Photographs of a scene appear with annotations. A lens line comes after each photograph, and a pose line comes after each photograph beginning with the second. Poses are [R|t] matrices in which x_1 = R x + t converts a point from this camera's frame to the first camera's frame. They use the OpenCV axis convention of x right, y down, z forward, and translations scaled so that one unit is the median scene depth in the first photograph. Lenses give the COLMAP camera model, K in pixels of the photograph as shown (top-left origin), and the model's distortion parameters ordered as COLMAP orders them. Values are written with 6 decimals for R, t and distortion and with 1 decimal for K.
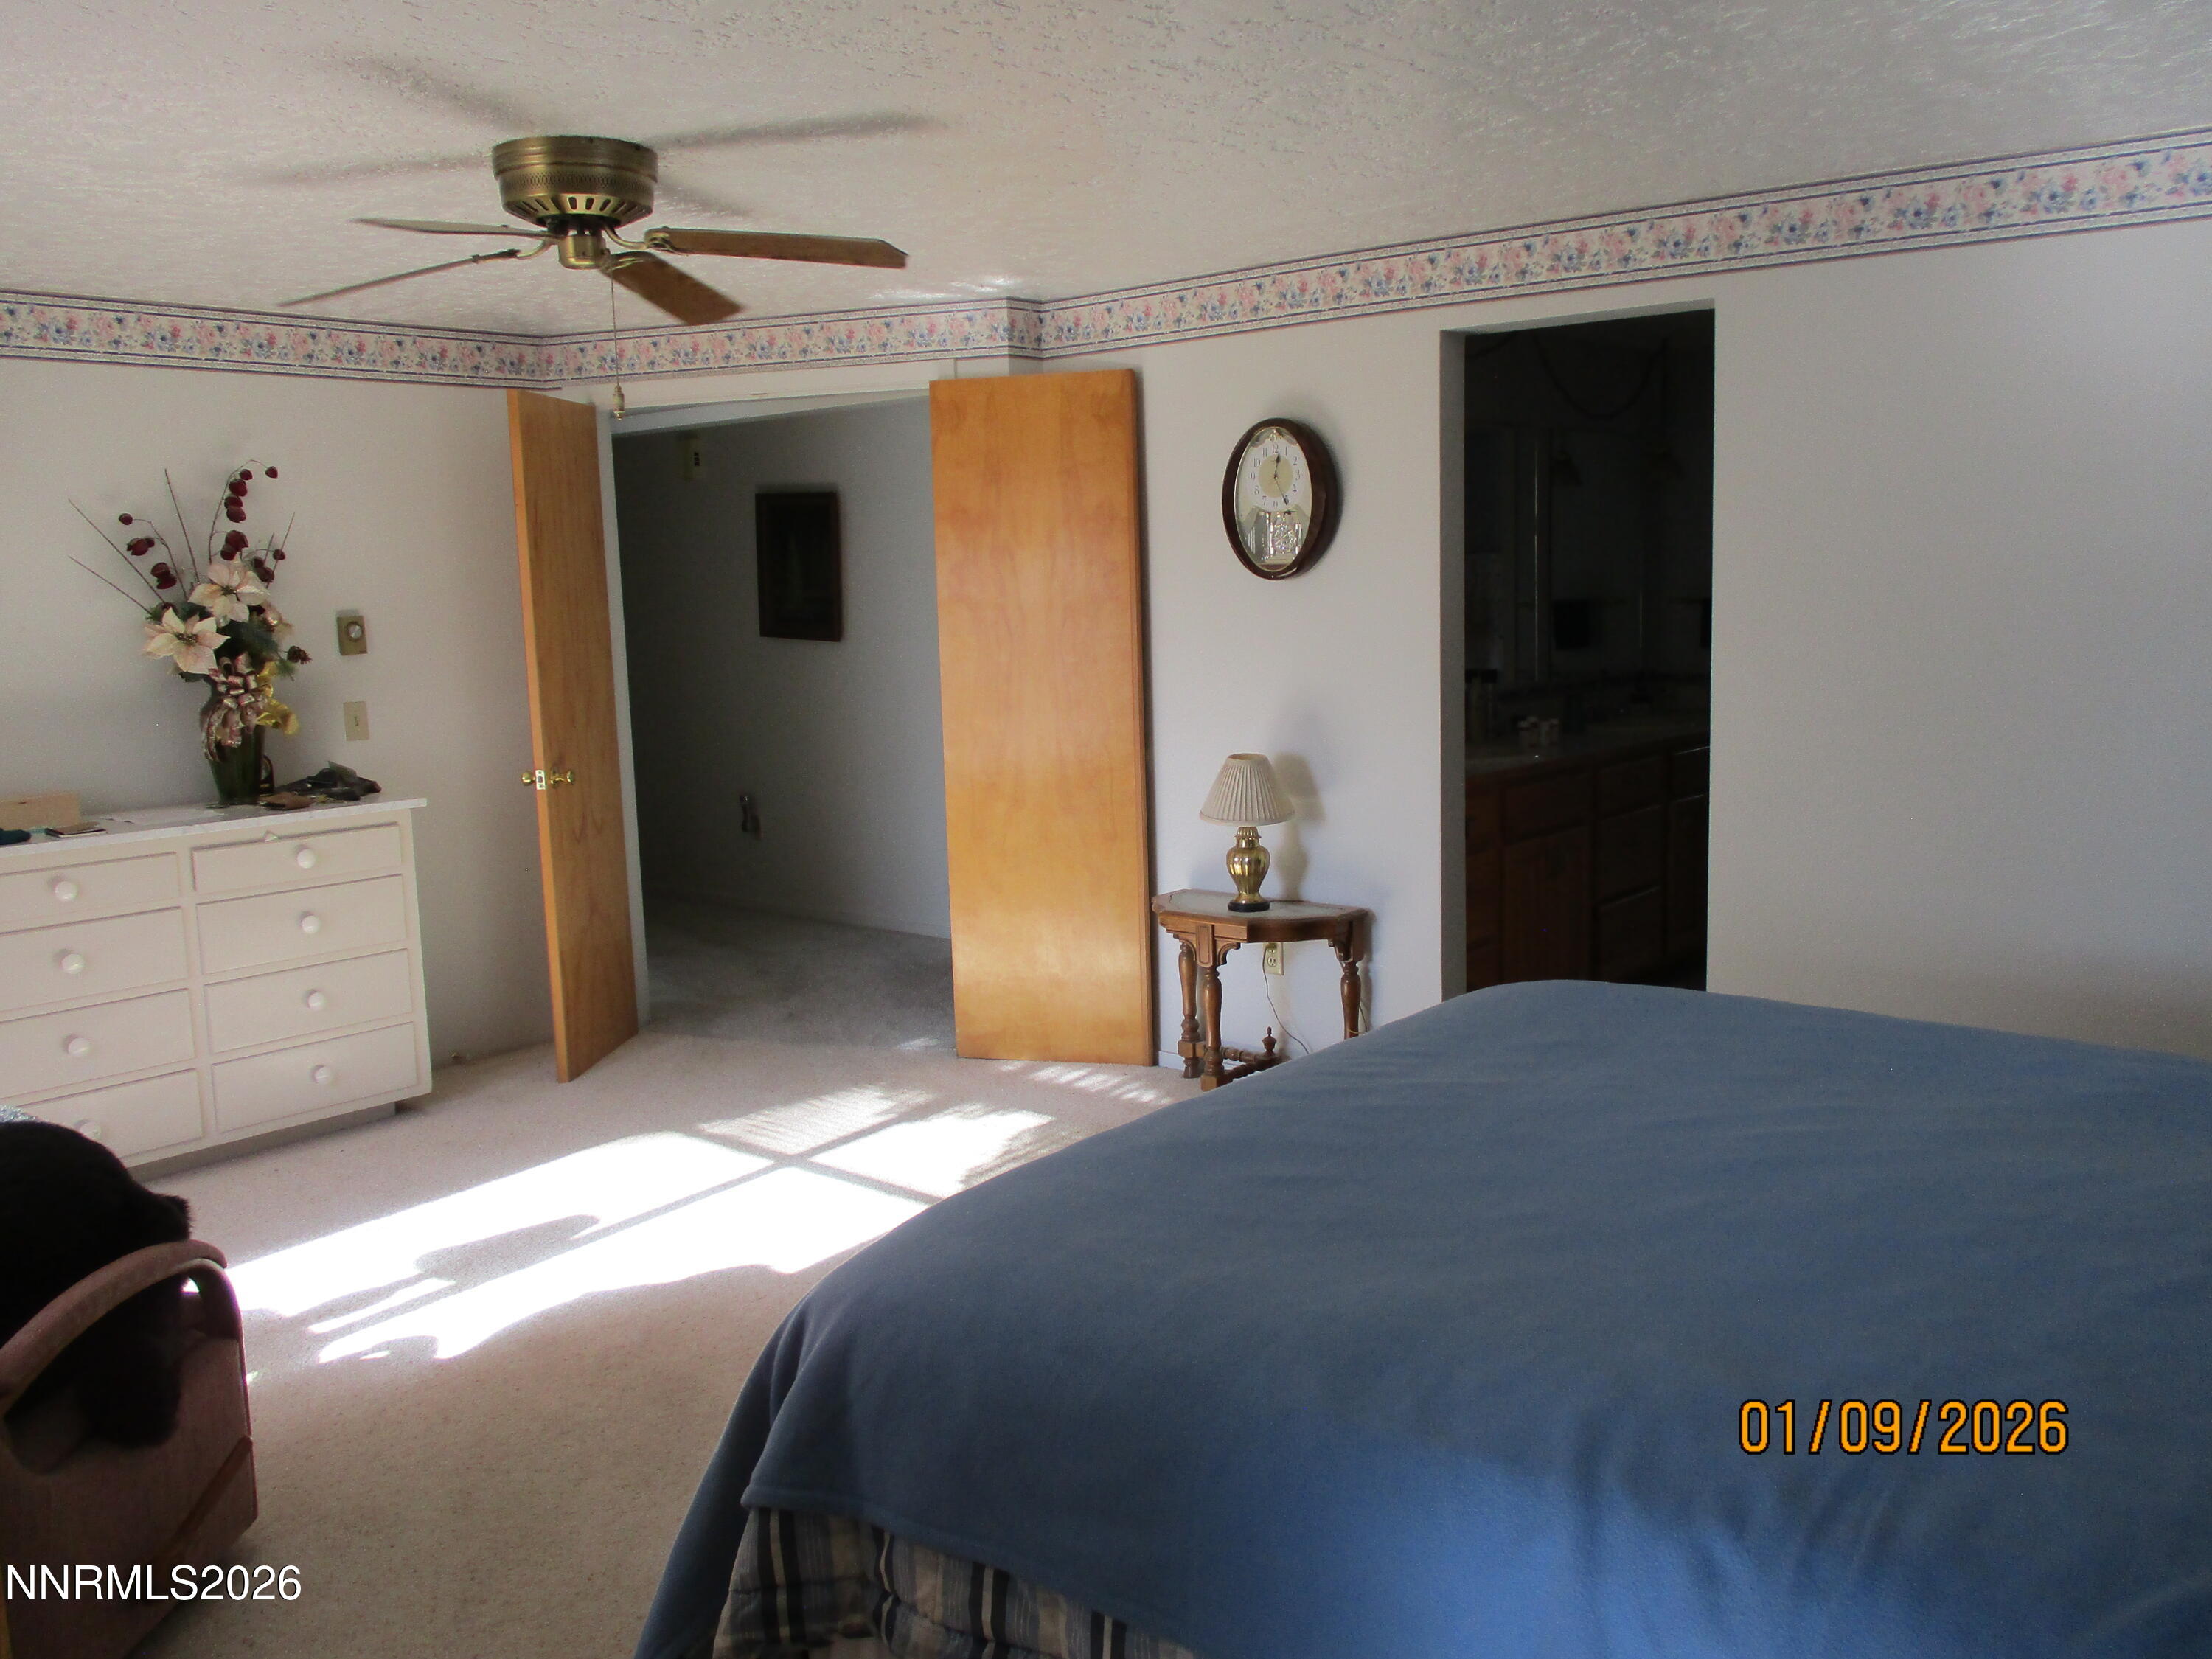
lens RADIAL K [[1857.6, 0, 1112.4], [0, 1857.6, 822.6], [0, 0, 1]] dist [-0.020966, -0.000251]
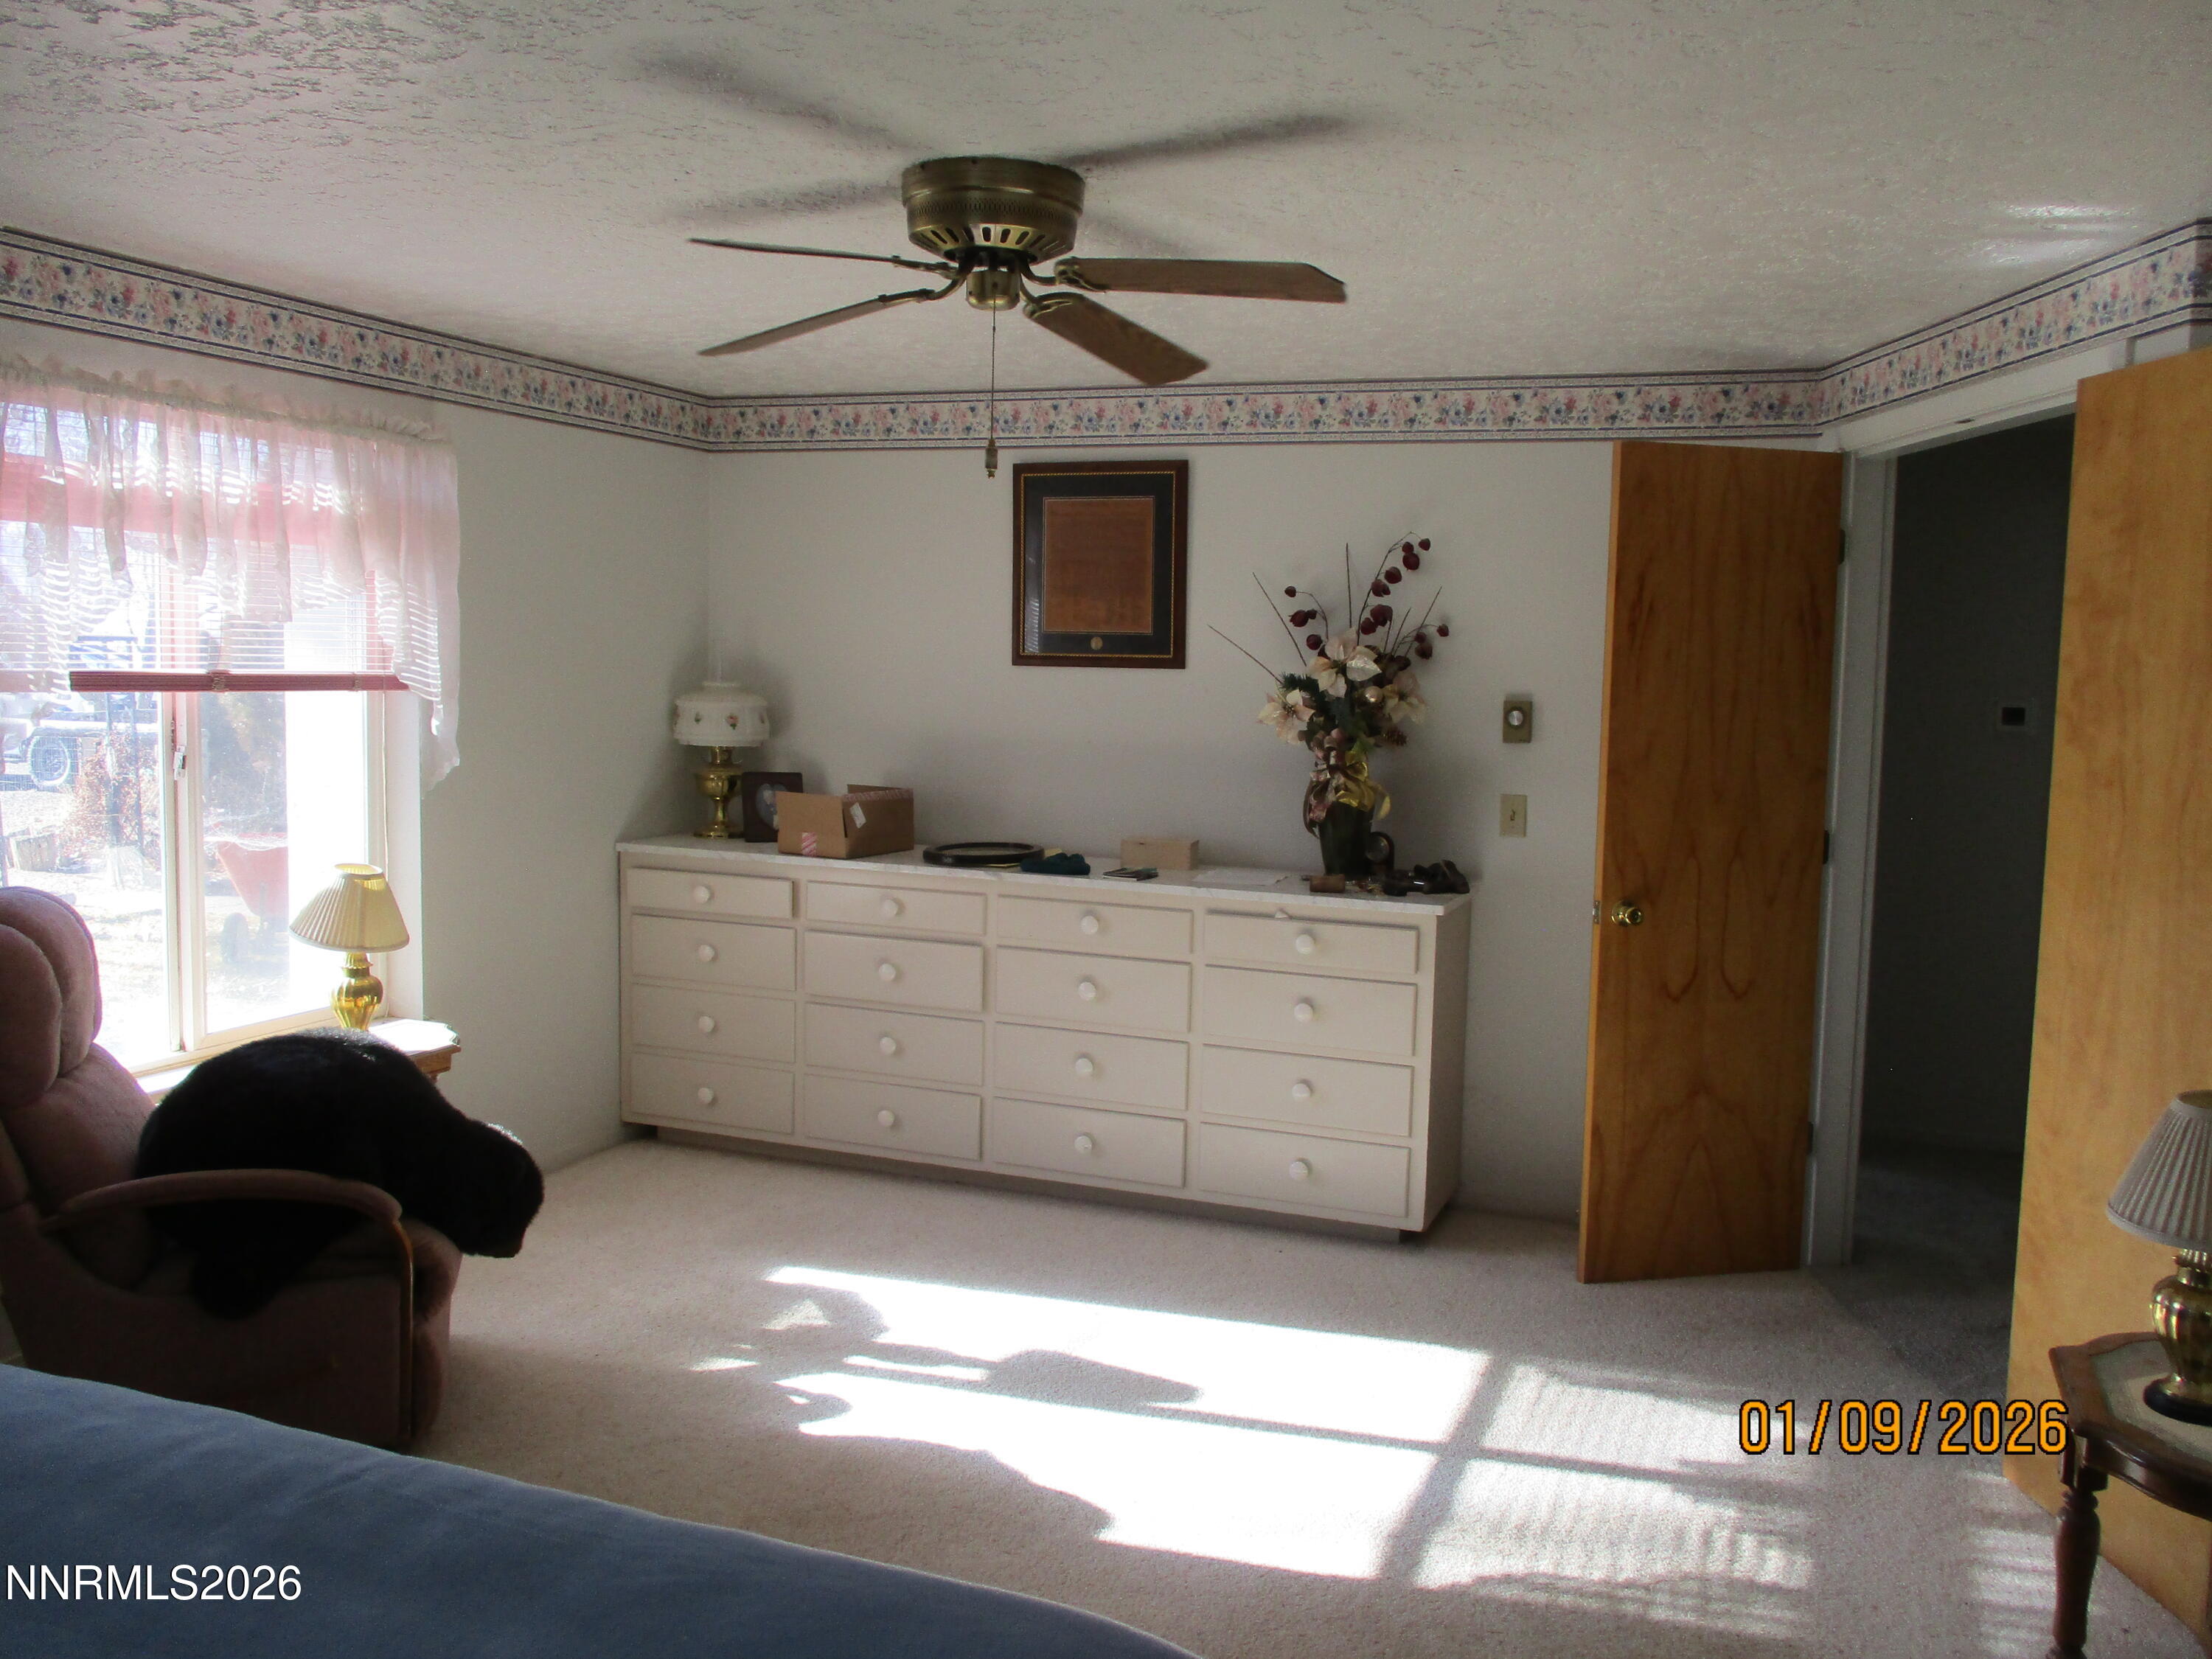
lens RADIAL K [[1857.6, 0, 1112.4], [0, 1857.6, 822.6], [0, 0, 1]] dist [-0.020966, -0.000251]
pose [[0.331566, 0.118711, -0.935934, 0.427552], [-0.160942, 0.984627, 0.067871, -0.090618], [0.929603, 0.128127, 0.345575, 0.558895]]
